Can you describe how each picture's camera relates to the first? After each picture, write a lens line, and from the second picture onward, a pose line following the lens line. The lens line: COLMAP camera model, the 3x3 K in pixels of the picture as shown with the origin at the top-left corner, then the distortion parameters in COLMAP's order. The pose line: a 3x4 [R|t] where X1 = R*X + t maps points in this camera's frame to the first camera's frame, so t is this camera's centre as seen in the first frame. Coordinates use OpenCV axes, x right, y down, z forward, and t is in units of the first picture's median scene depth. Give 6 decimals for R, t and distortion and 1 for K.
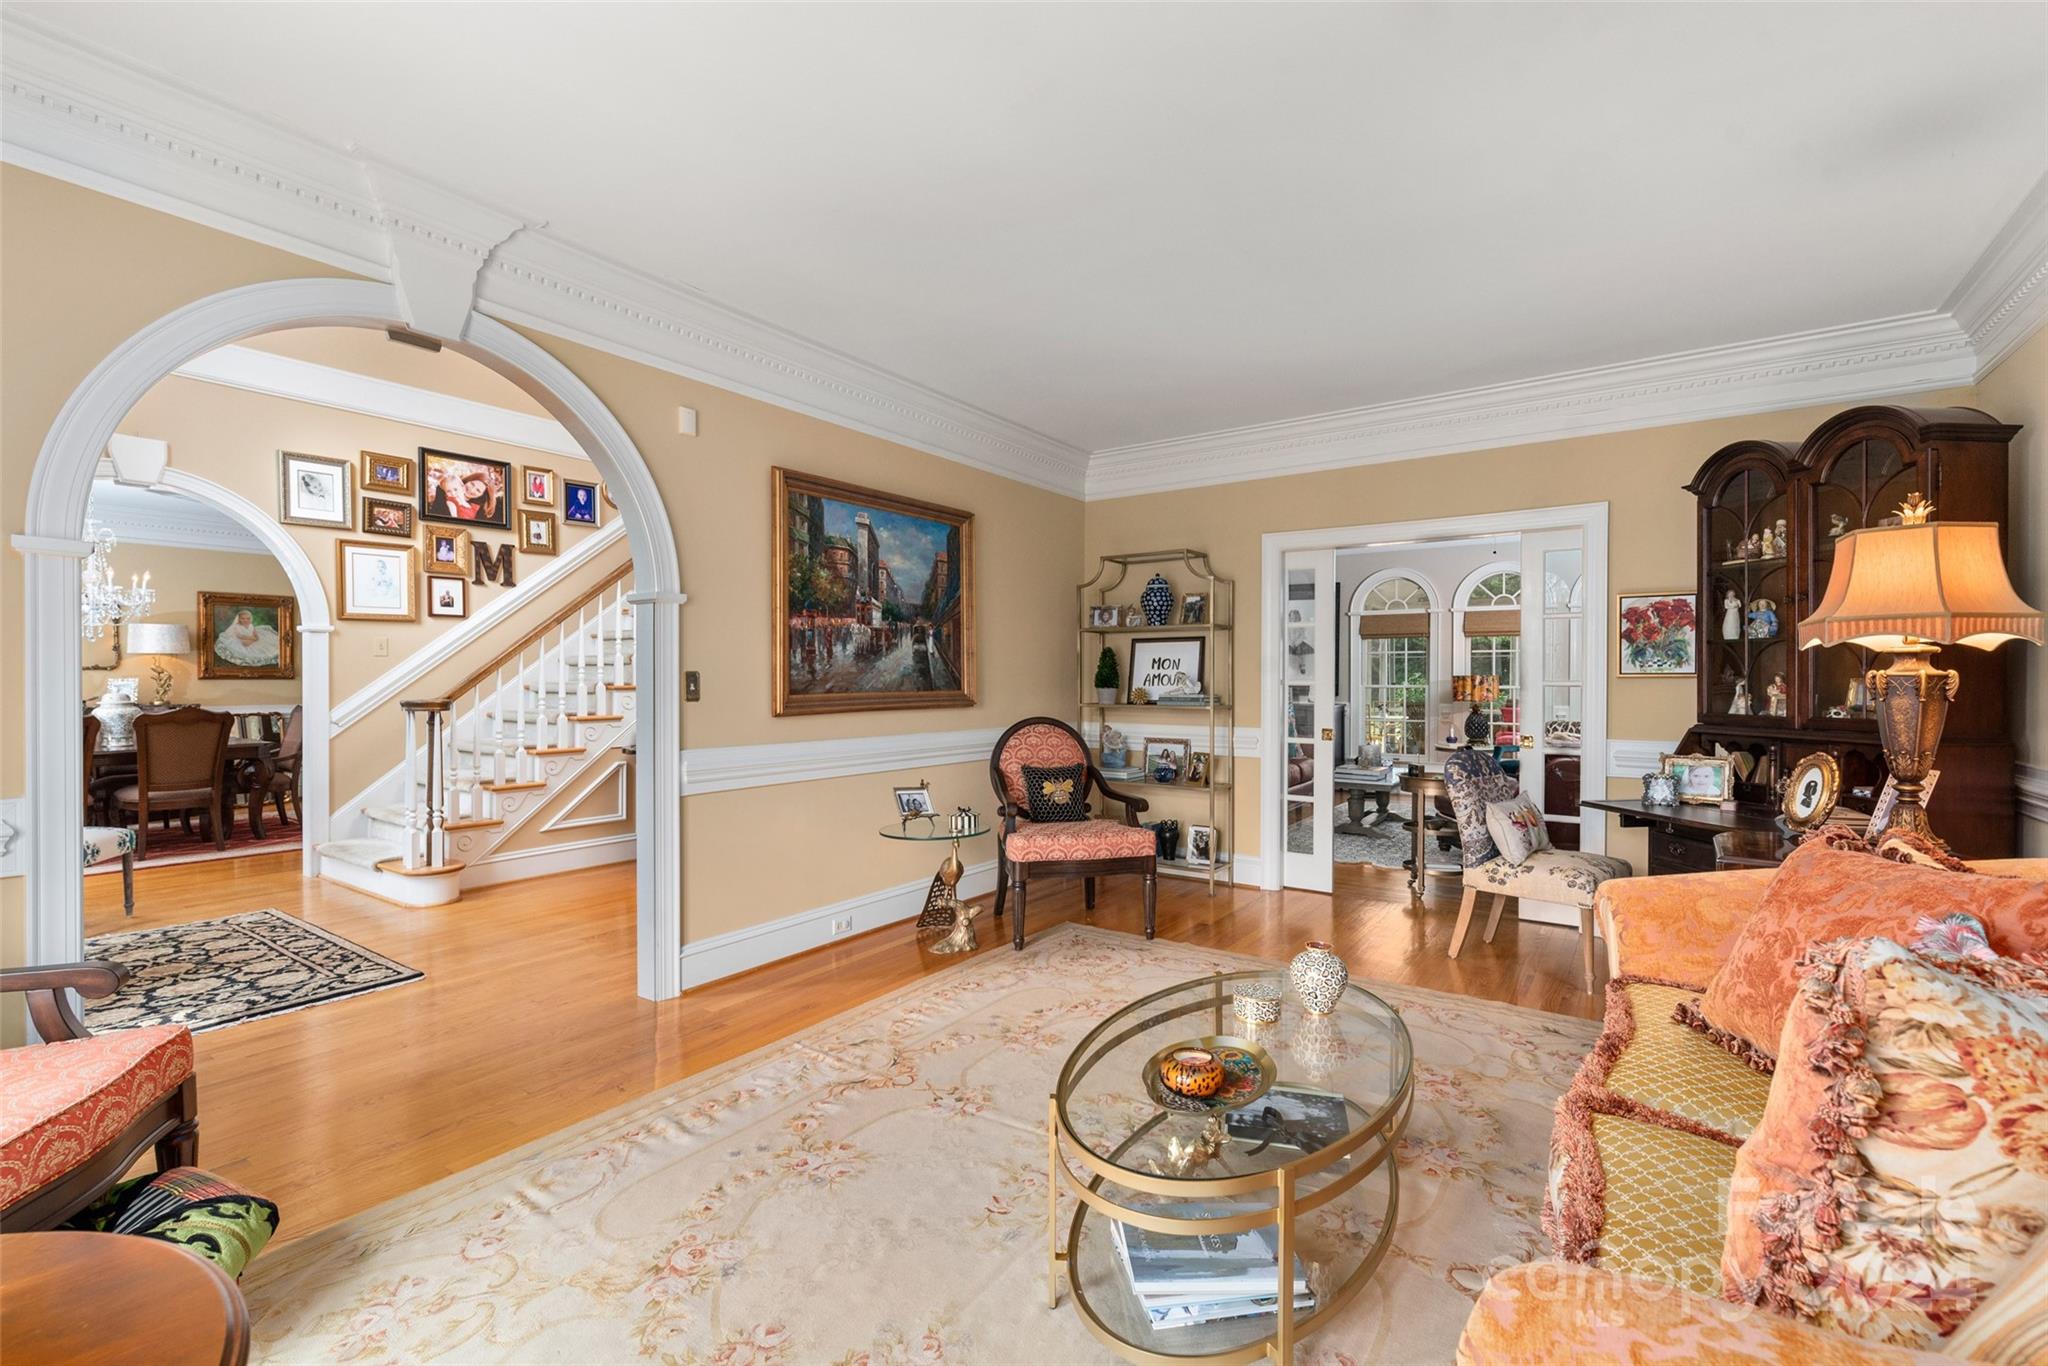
lens RADIAL K [[924.4, 0, 1033.8], [0, 924.4, 686.4], [0, 0, 1]] dist [0.001532, -0.001184]
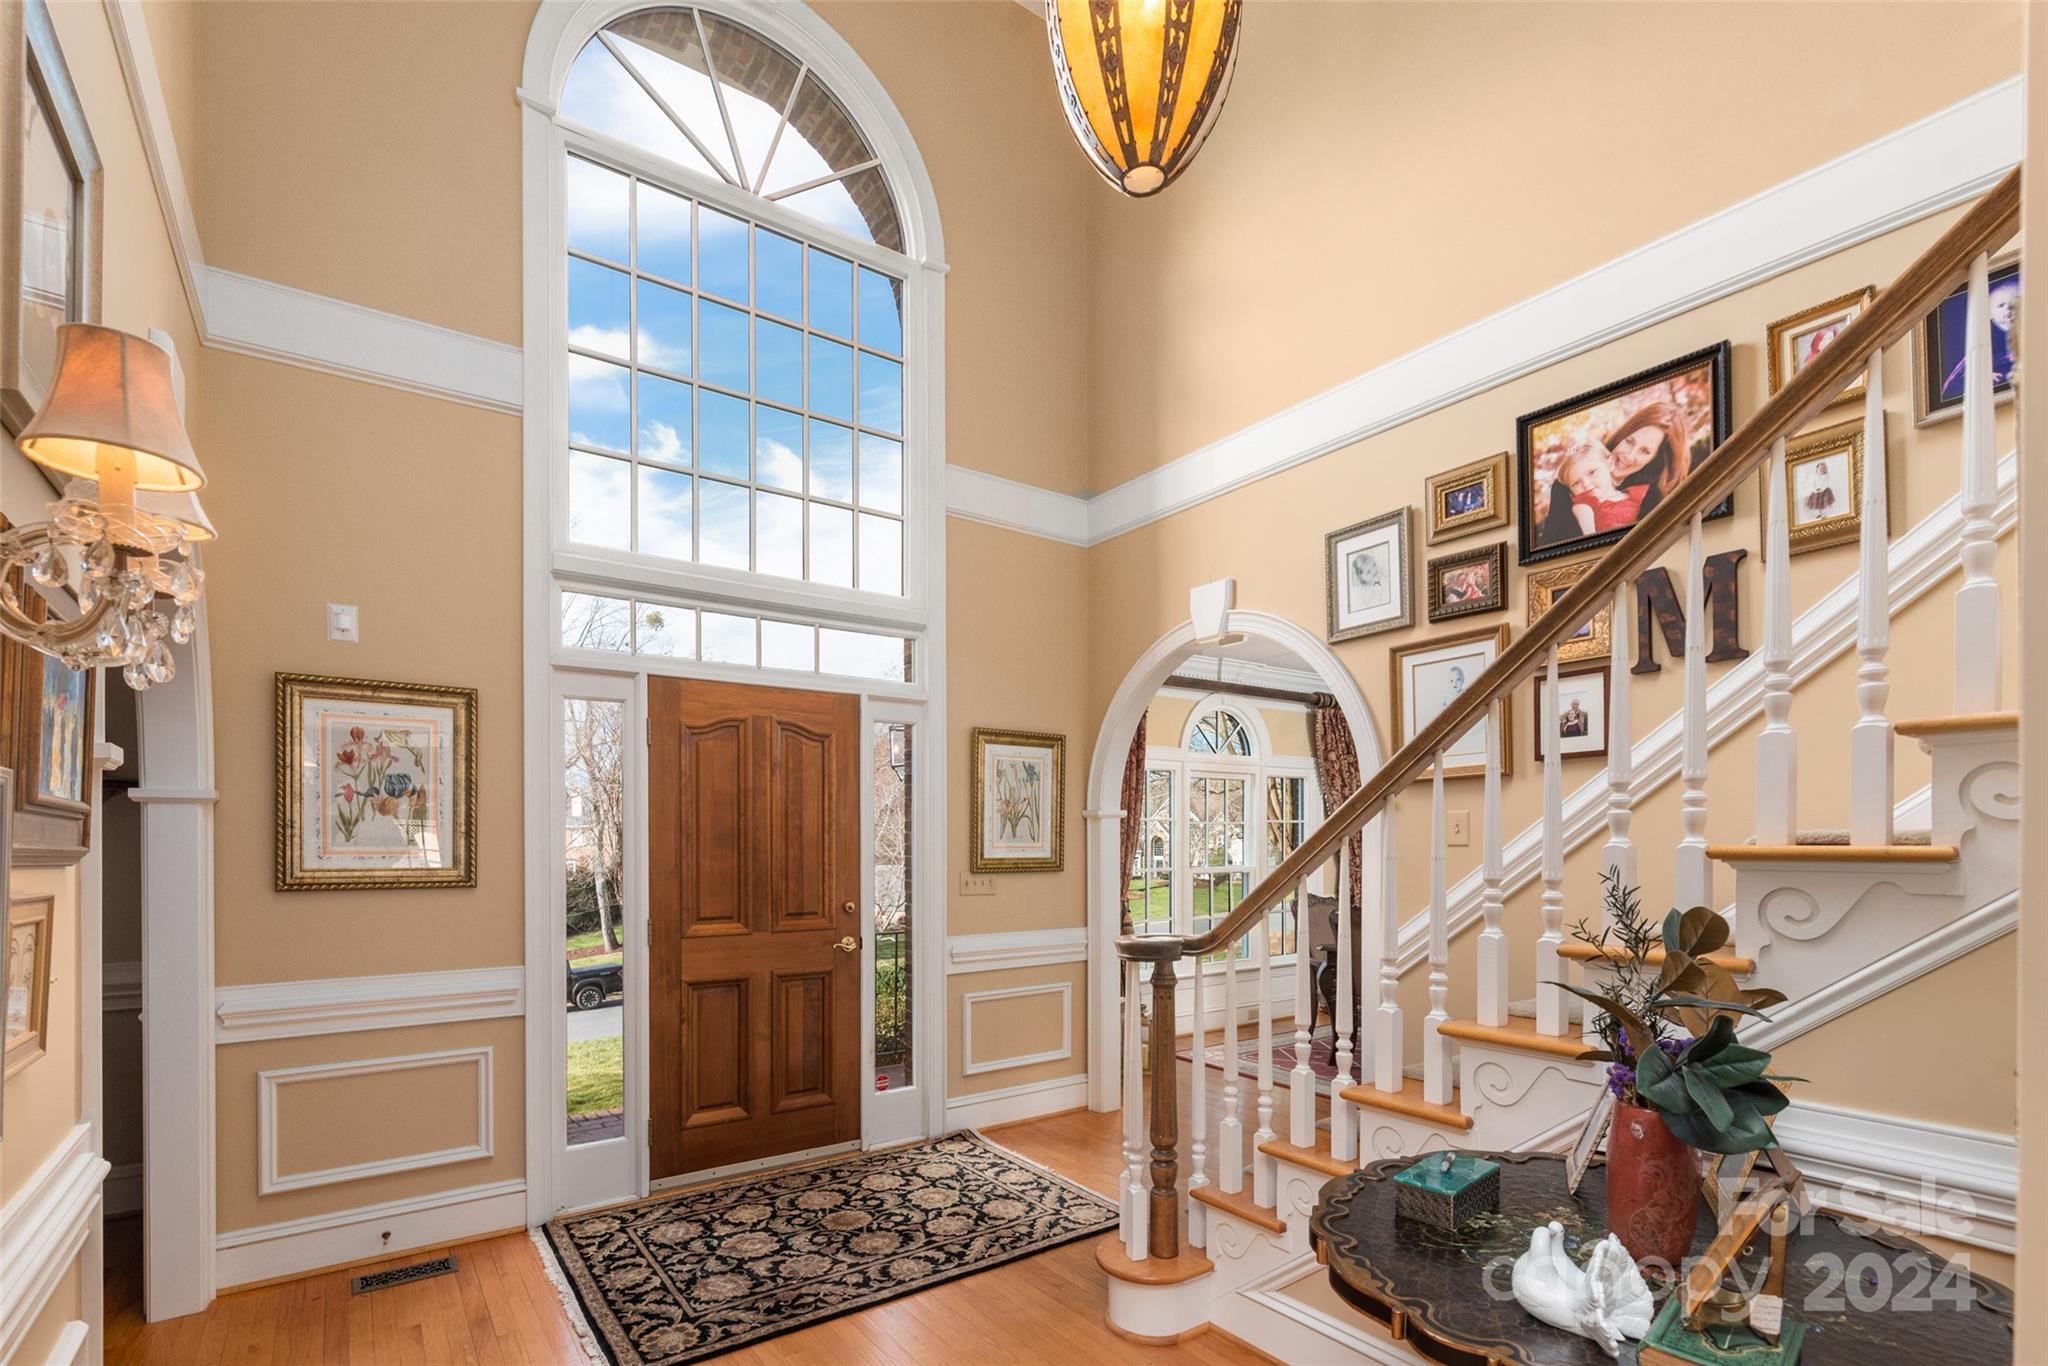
lens RADIAL K [[924.4, 0, 999.7], [0, 924.4, 853.7], [0, 0, 1]] dist [0.001532, -0.001184]
pose [[-0.337318, 0.015827, -0.941258, -0.101293], [0.001230, 0.999865, 0.016372, -0.035278], [0.941390, 0.004365, -0.337292, 0.896896]]
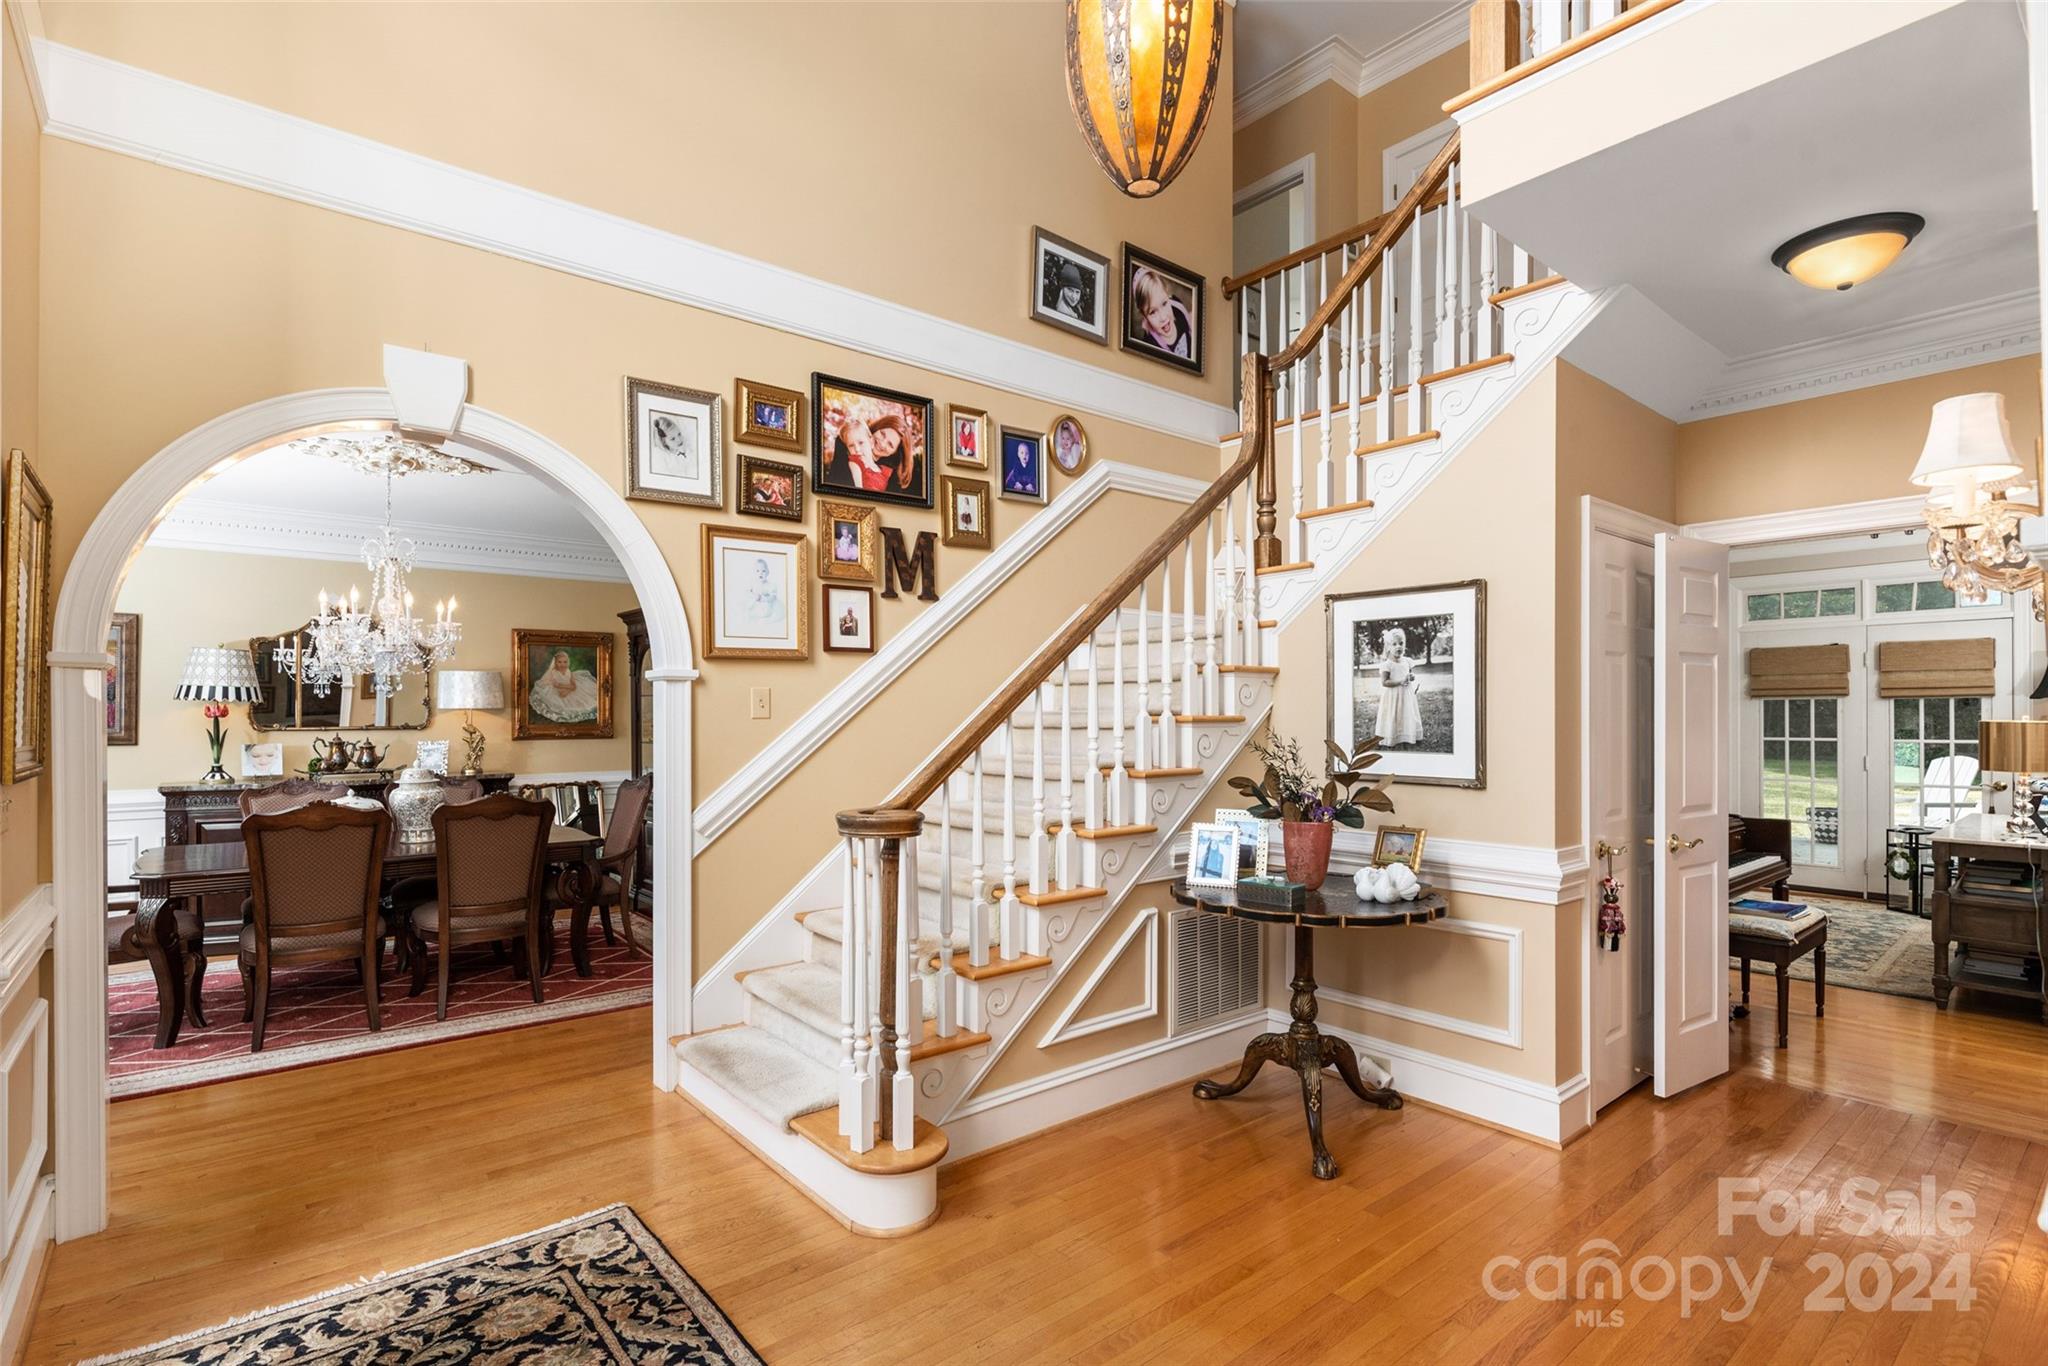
lens RADIAL K [[998.7, 0, 1002.0], [0, 998.7, 718.2], [0, 0, 1]] dist [0.002310, 0.000148]
pose [[0.961061, -0.003564, -0.276313, -0.360100], [0.001647, 0.999973, -0.007170, -0.026549], [0.276331, 0.006435, 0.961041, 0.399889]]
